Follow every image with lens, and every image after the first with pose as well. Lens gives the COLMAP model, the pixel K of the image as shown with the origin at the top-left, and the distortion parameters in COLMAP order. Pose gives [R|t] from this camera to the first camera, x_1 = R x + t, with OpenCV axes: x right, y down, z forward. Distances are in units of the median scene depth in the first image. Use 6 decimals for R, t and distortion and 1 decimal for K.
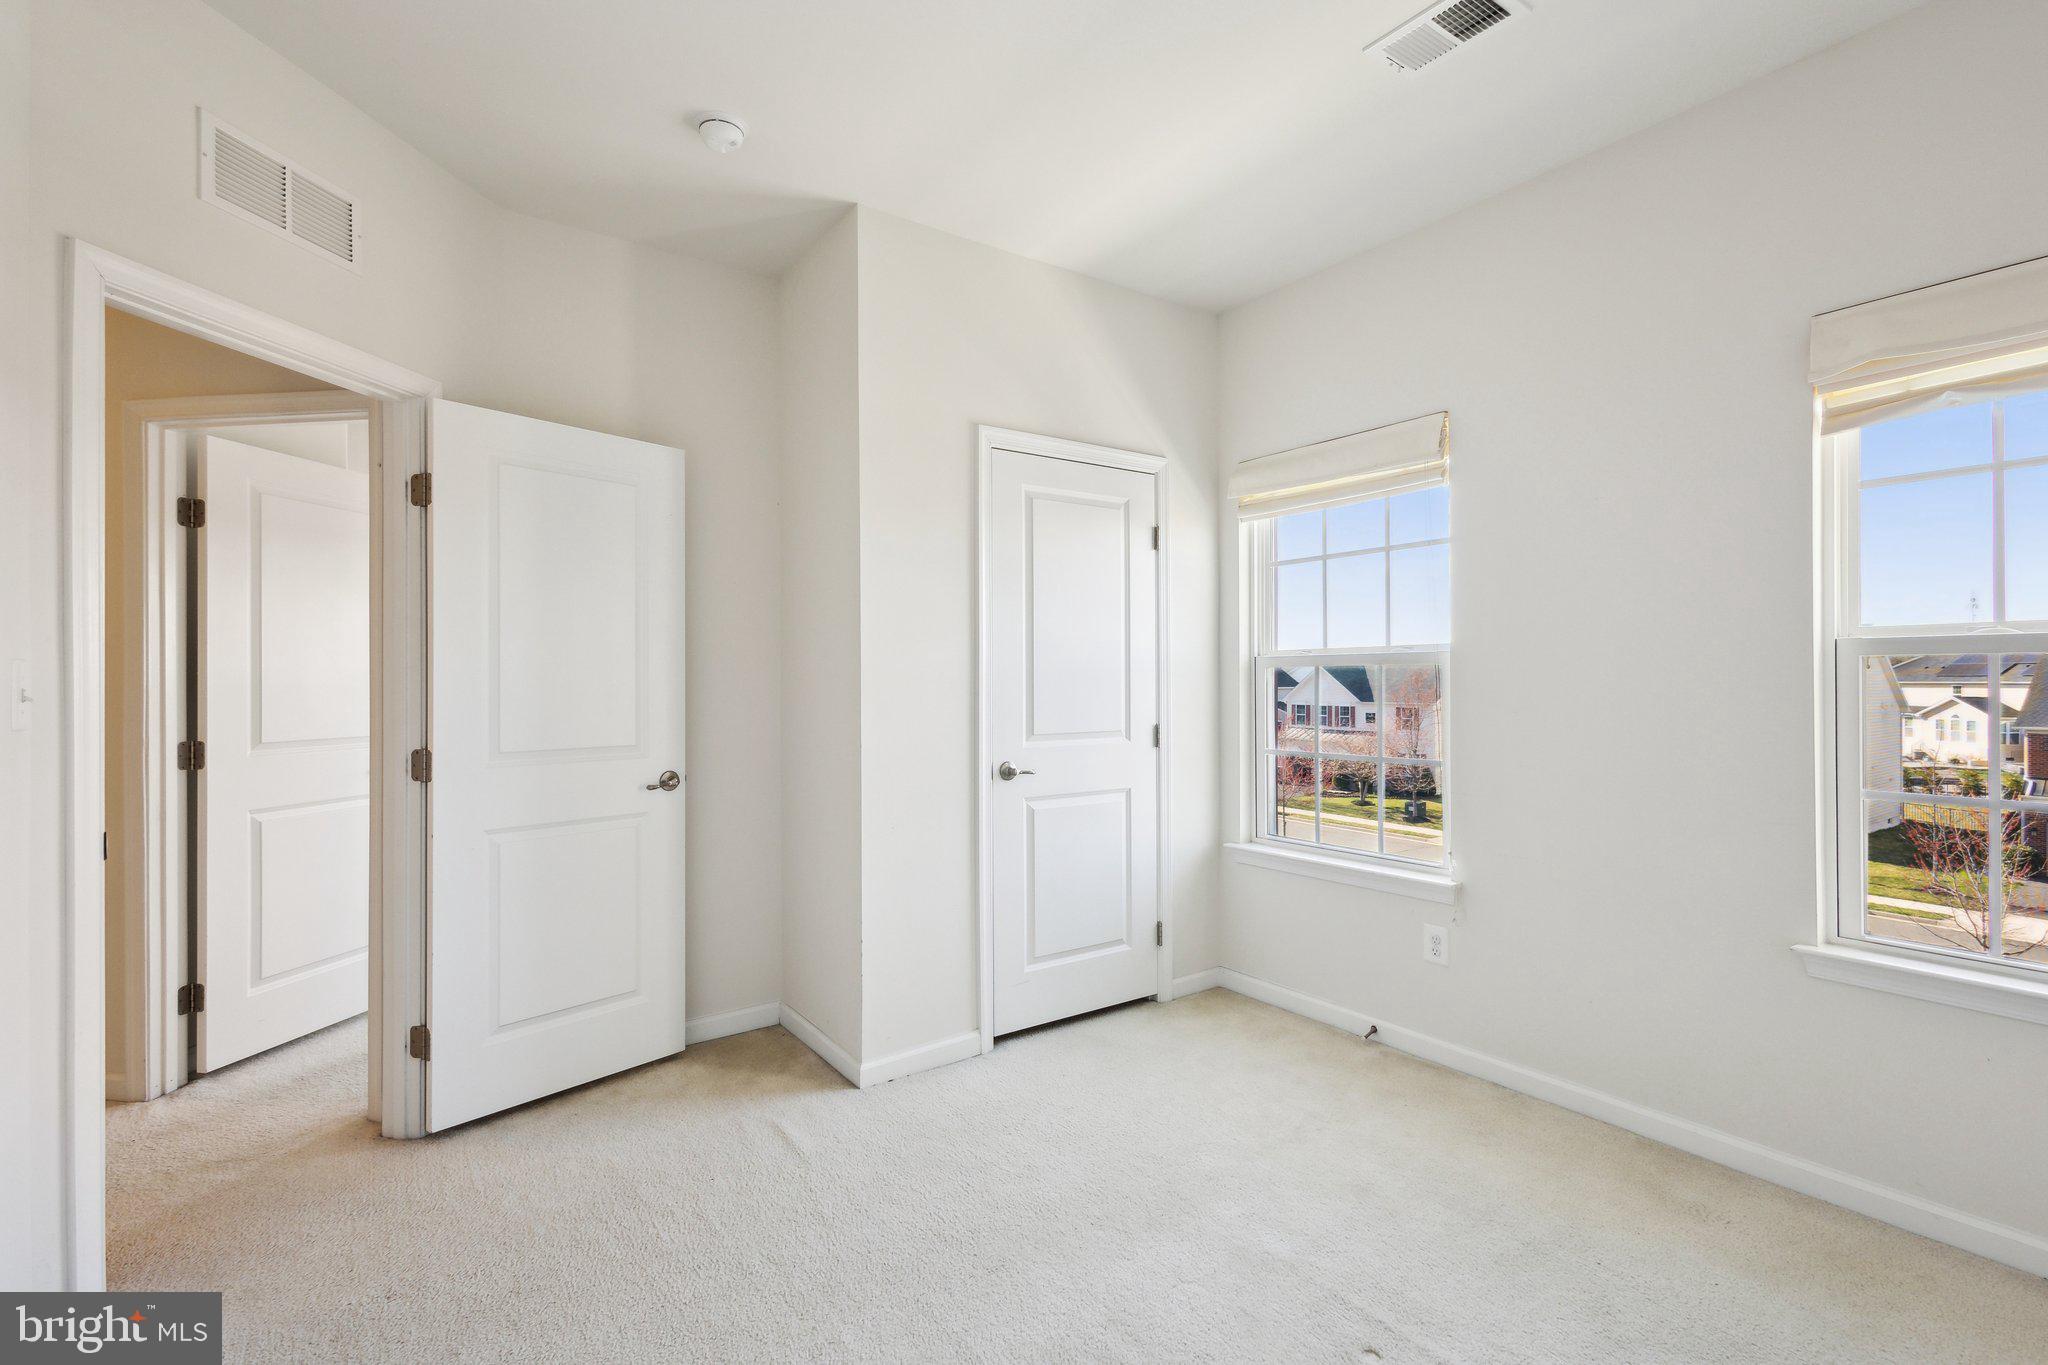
lens RADIAL K [[964.0, 0, 1025.6], [0, 964.0, 668.5], [0, 0, 1]] dist [0.031406, 0.000739]
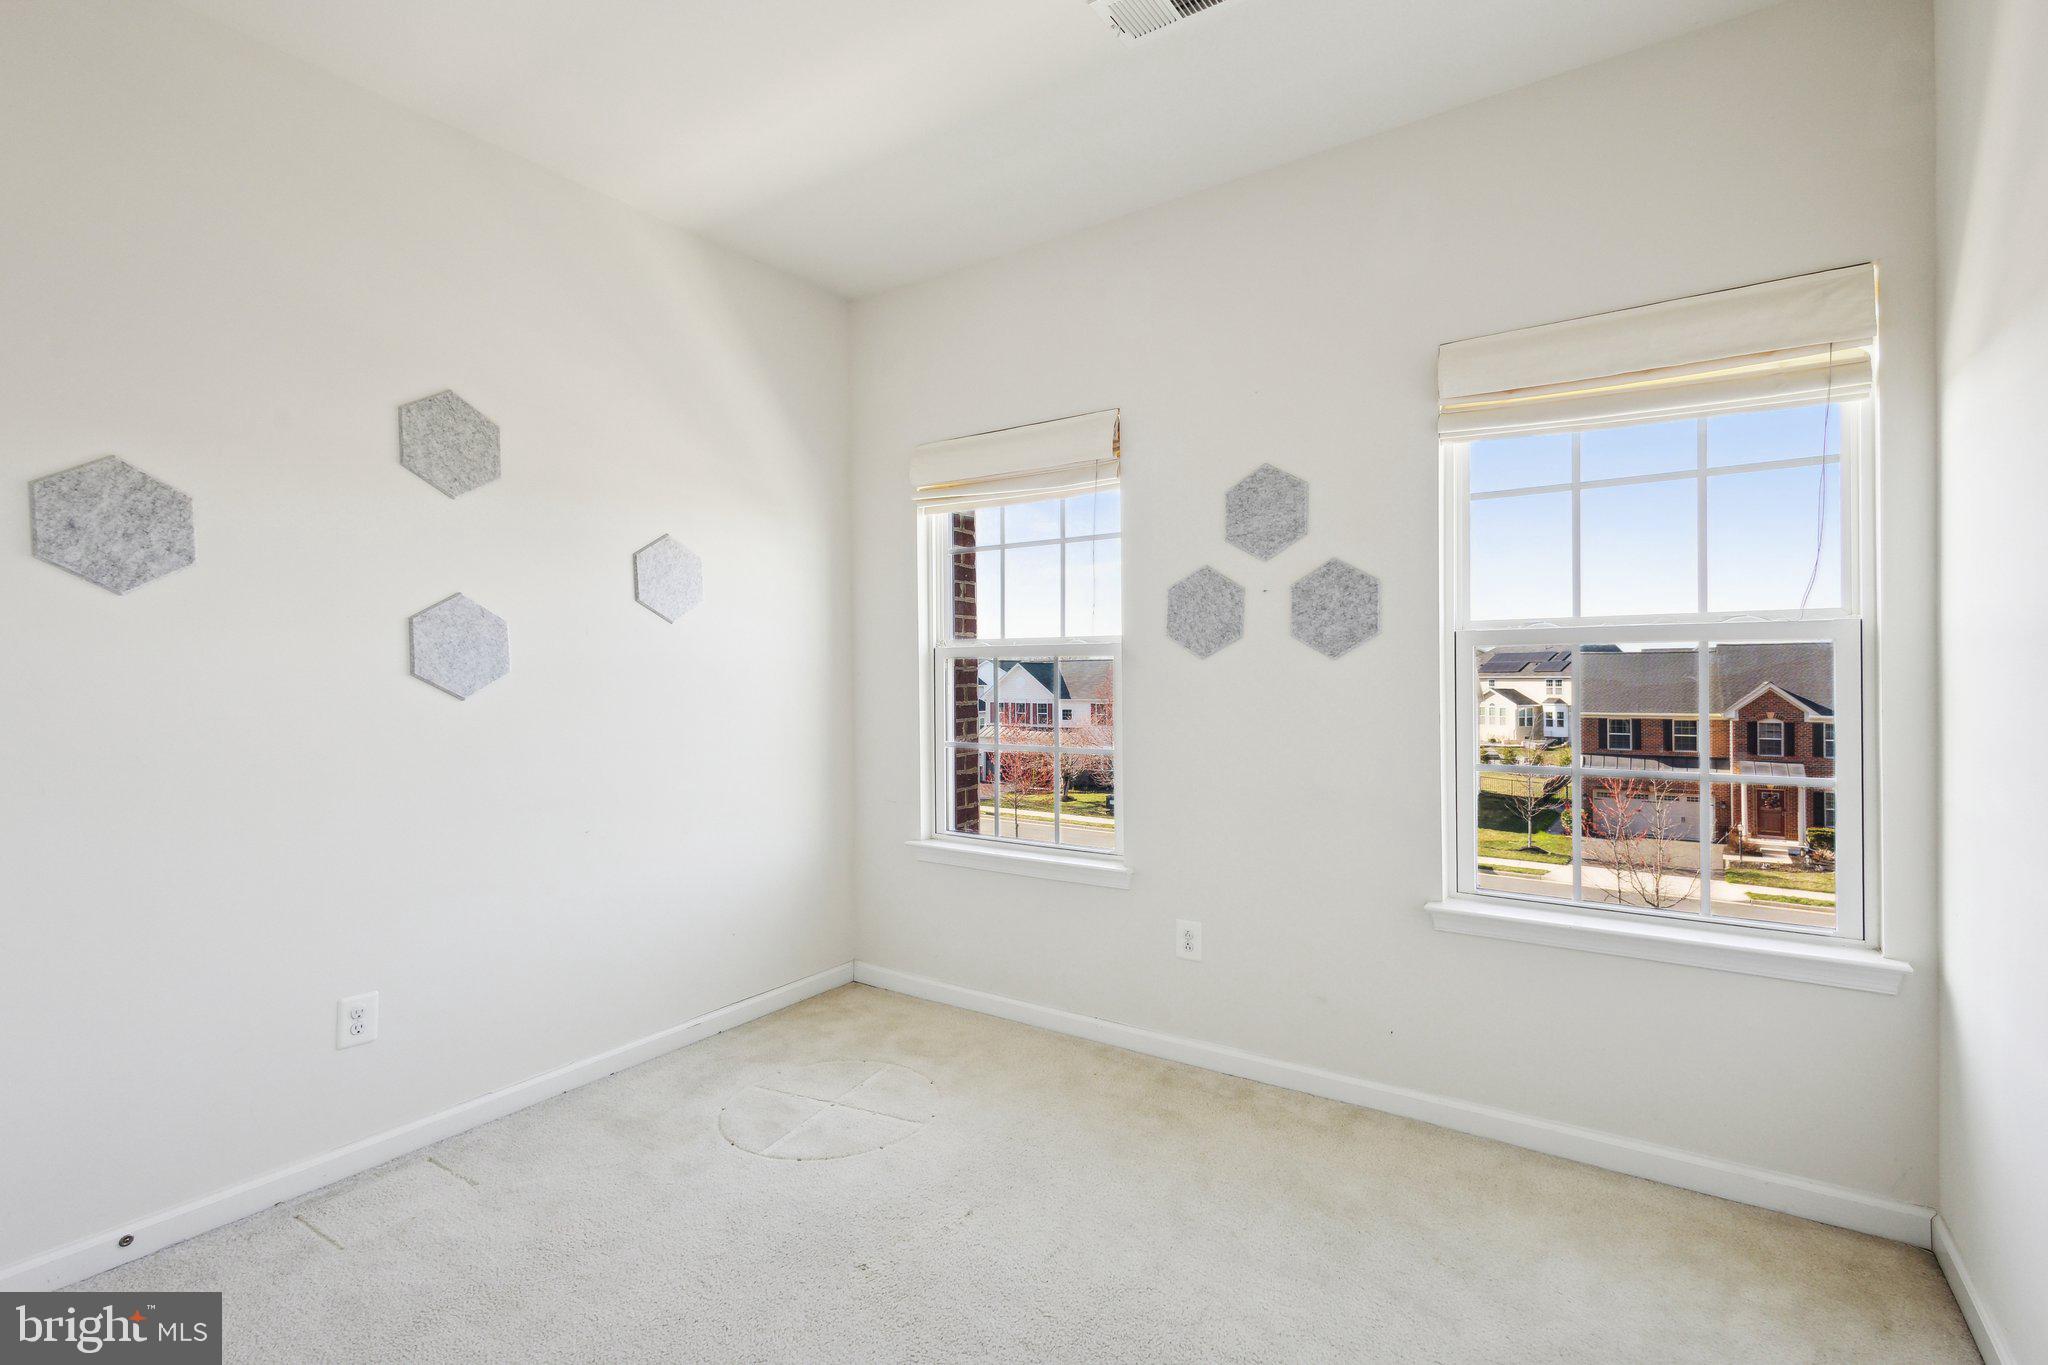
lens RADIAL K [[964.0, 0, 1020.4], [0, 964.0, 682.3], [0, 0, 1]] dist [0.031406, 0.000739]
pose [[0.923941, 0.002715, 0.382524, -0.109843], [-0.011111, 0.999743, 0.019743, 0.005610], [-0.382372, -0.022491, 0.923735, 0.170346]]
